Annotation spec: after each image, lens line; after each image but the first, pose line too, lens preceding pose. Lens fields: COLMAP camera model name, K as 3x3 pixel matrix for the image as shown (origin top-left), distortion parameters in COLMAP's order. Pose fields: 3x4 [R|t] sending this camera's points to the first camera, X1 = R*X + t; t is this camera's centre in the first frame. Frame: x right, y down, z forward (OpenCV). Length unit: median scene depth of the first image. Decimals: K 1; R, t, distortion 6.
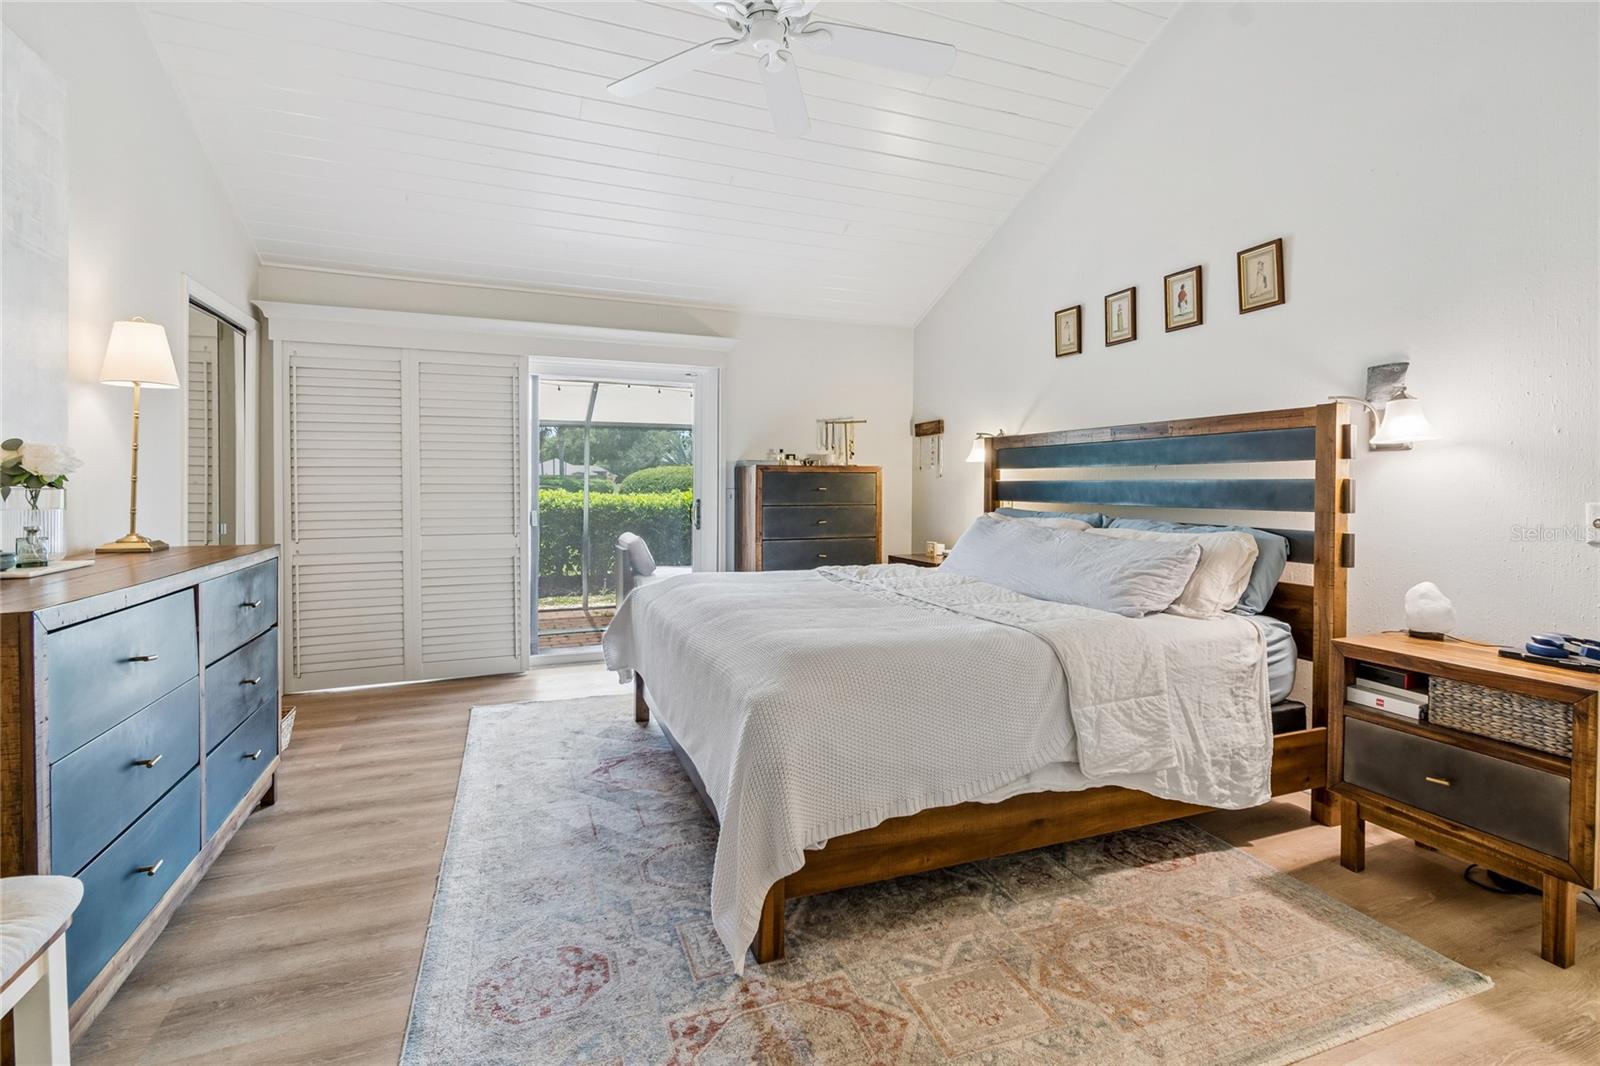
lens RADIAL K [[736.6, 0, 797.9], [0, 736.6, 496.0], [0, 0, 1]] dist [0.001688, 0.000099]
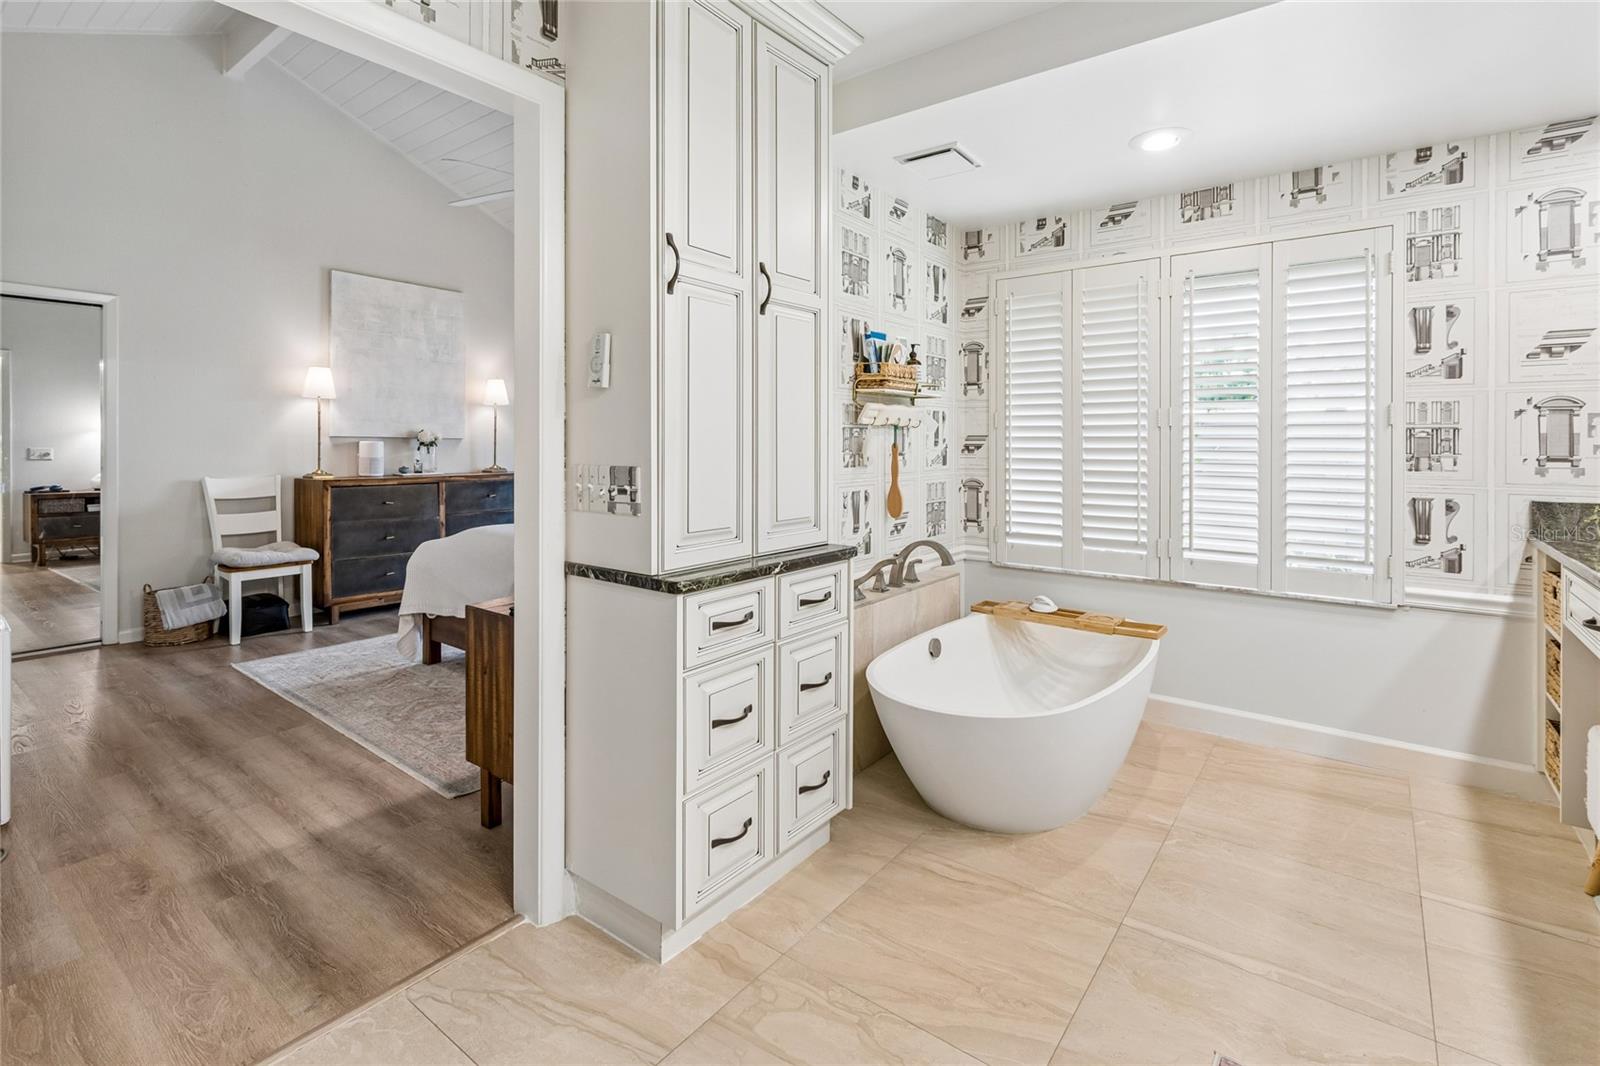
lens RADIAL K [[740.0, 0, 793.7], [0, 740.0, 447.3], [0, 0, 1]] dist [0.000195, -0.000689]
pose [[0.514521, 0.002728, -0.857473, 1.722797], [-0.012029, 0.999919, -0.004037, -0.009139], [0.857393, 0.012392, 0.514513, 0.584580]]
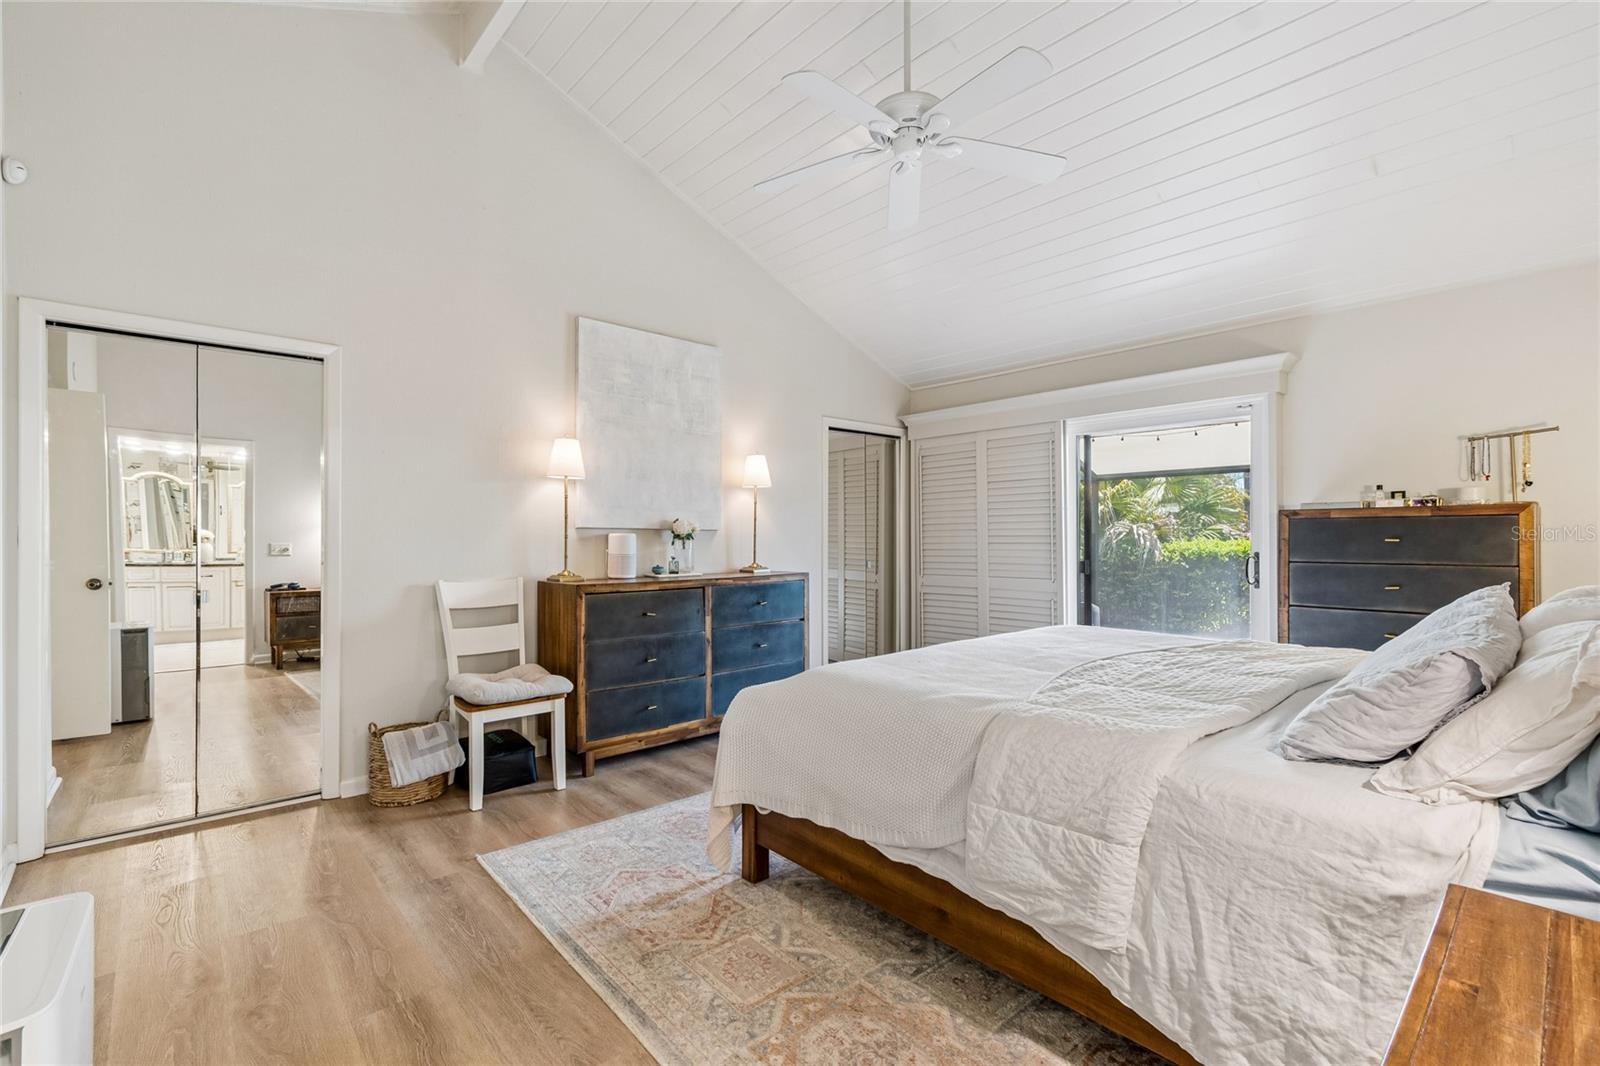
lens RADIAL K [[732.7, 0, 800.0], [0, 732.7, 533.0], [0, 0, 1]] dist [0.001433, -0.000053]
pose [[0.333818, -0.007758, -0.942606, 0.965824], [-0.008713, 0.999898, -0.011315, -0.006874], [0.942597, 0.011990, 0.333716, 0.462362]]
